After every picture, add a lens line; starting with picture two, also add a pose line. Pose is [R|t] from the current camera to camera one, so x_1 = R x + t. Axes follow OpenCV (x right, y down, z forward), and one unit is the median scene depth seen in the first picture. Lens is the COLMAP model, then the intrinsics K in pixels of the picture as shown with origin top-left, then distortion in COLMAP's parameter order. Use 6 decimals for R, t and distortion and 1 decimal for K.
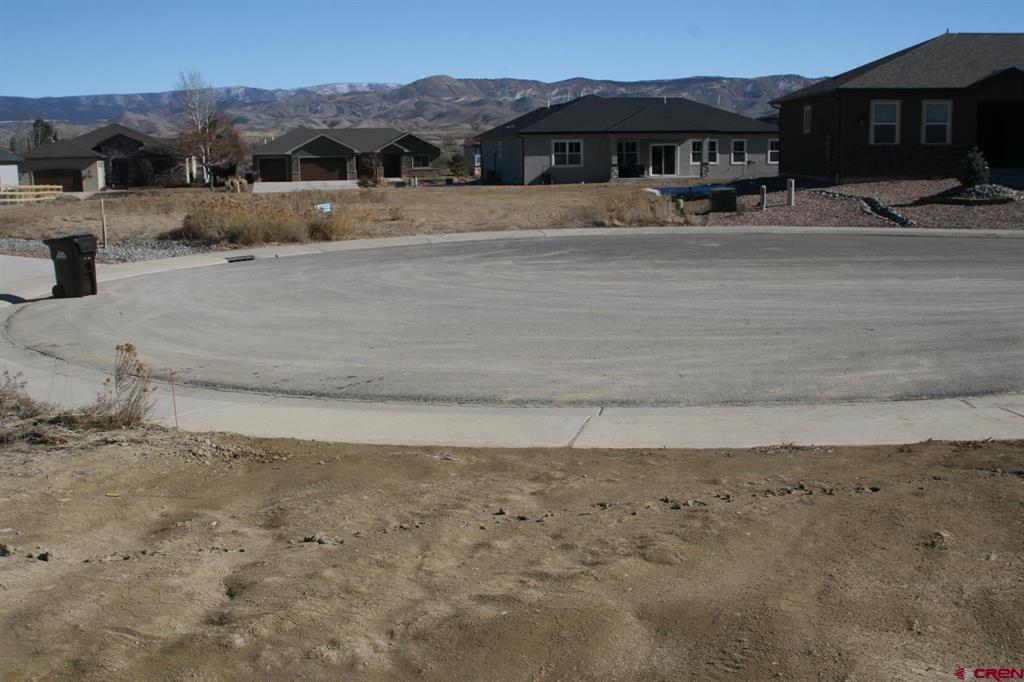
lens RADIAL K [[1151.3, 0, 517.5], [0, 1151.3, 353.6], [0, 0, 1]] dist [-0.131511, 0.122924]
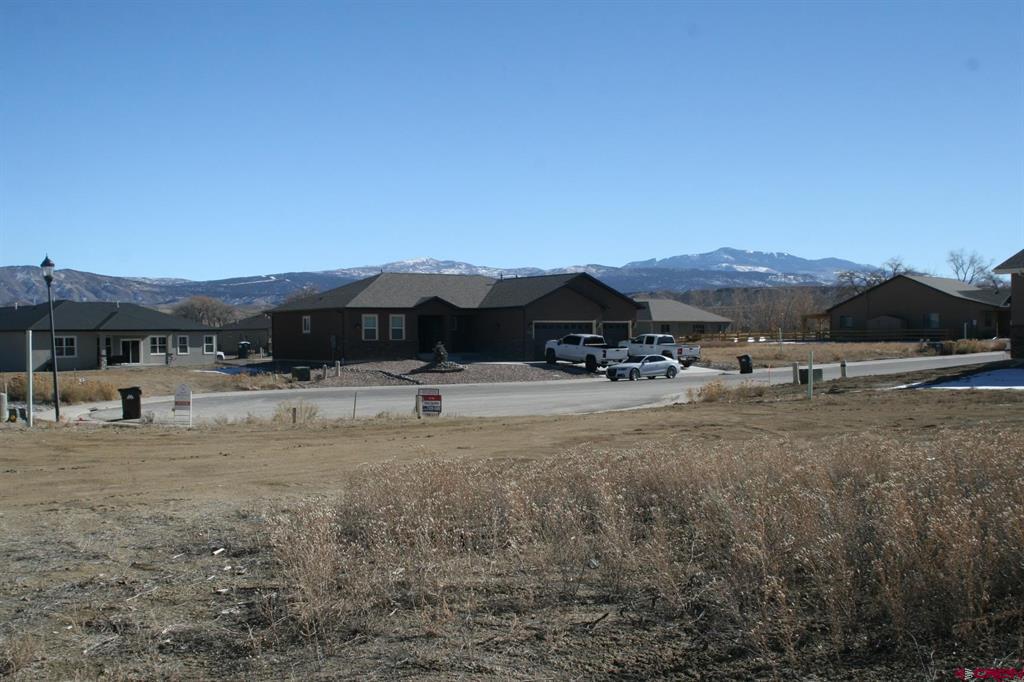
lens RADIAL K [[1151.3, 0, 517.5], [0, 1151.3, 353.6], [0, 0, 1]] dist [-0.131511, 0.122924]
pose [[0.799708, -0.002220, 0.600385, -0.283059], [0.102015, 0.985954, -0.132238, 0.044368], [-0.591659, 0.167000, 0.788702, -0.252733]]
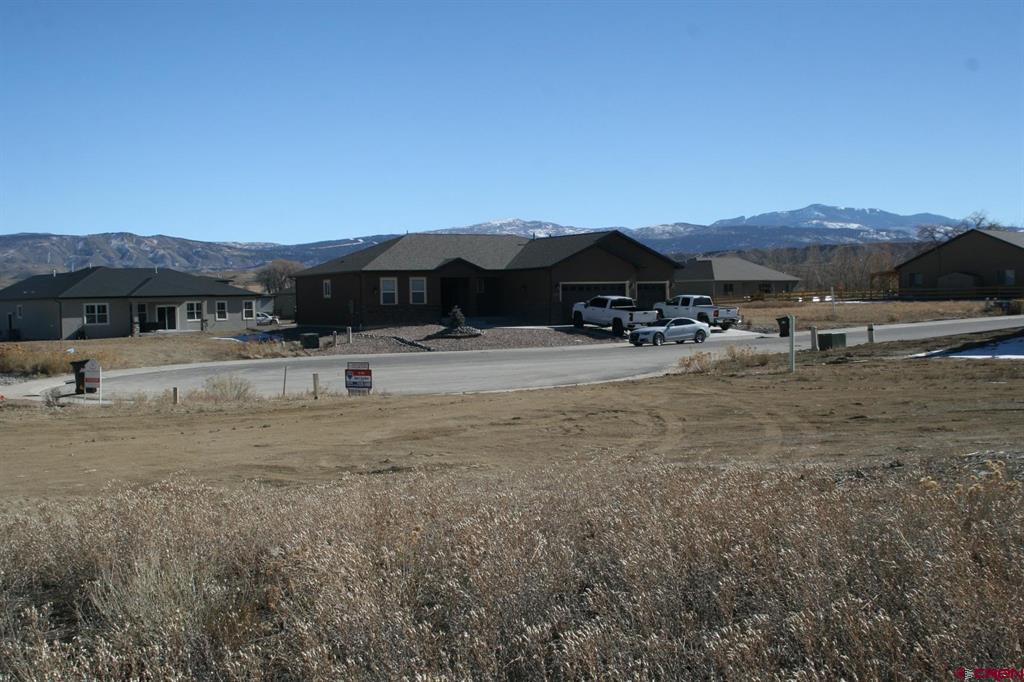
lens RADIAL K [[1151.3, 0, 517.5], [0, 1151.3, 353.6], [0, 0, 1]] dist [-0.131511, 0.122924]
pose [[0.843430, -0.028202, 0.536498, -0.215324], [0.100491, 0.989278, -0.105979, 0.040427], [-0.527756, 0.143299, 0.837221, -0.242669]]
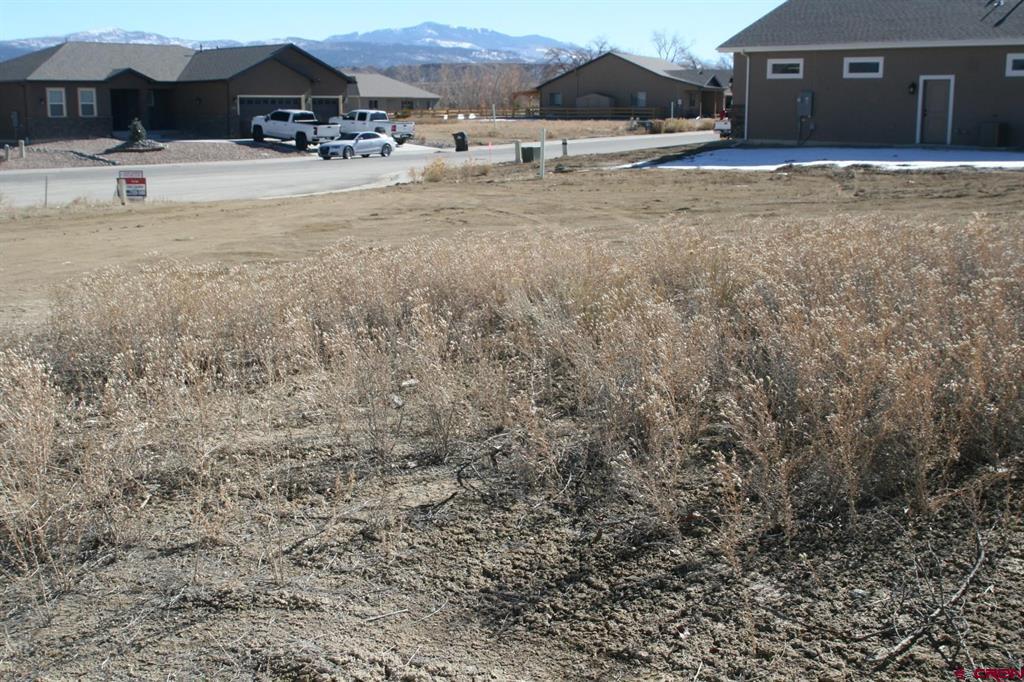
lens RADIAL K [[1151.3, 0, 517.5], [0, 1151.3, 353.6], [0, 0, 1]] dist [-0.131511, 0.122924]
pose [[0.622425, -0.147338, 0.768686, -0.272682], [0.125578, 0.988197, 0.087728, 0.040863], [-0.772539, 0.041926, 0.633581, -0.231550]]
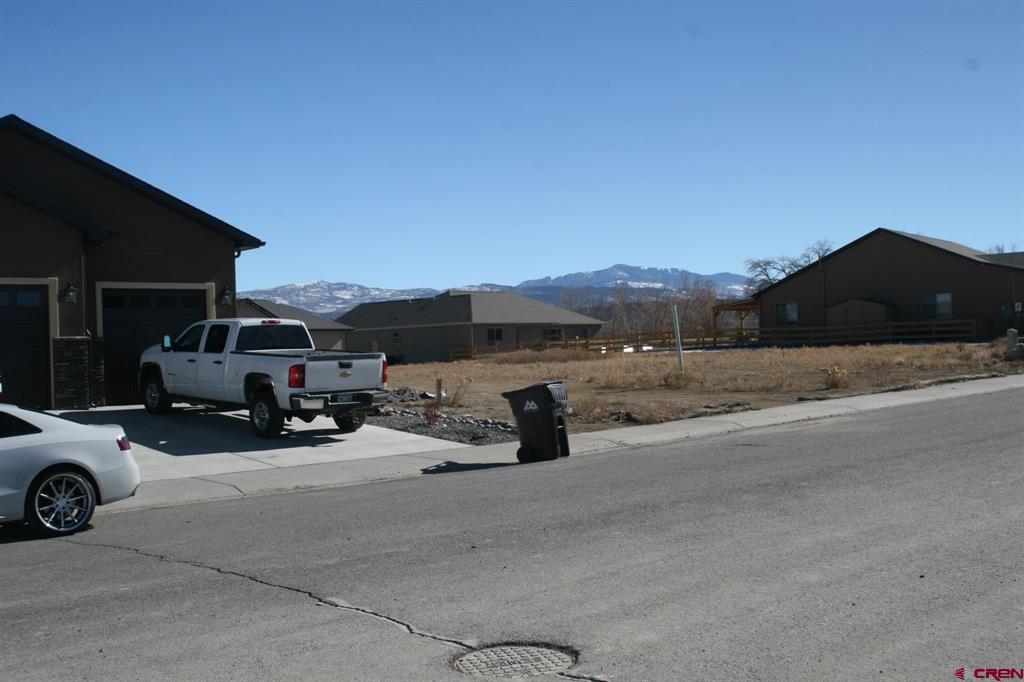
lens RADIAL K [[1151.3, 0, 517.5], [0, 1151.3, 353.6], [0, 0, 1]] dist [-0.131511, 0.122924]
pose [[0.743624, -0.009459, 0.668531, 0.248875], [0.137734, 0.980620, -0.139330, -0.030715], [-0.654257, 0.195689, 0.730516, 0.190138]]
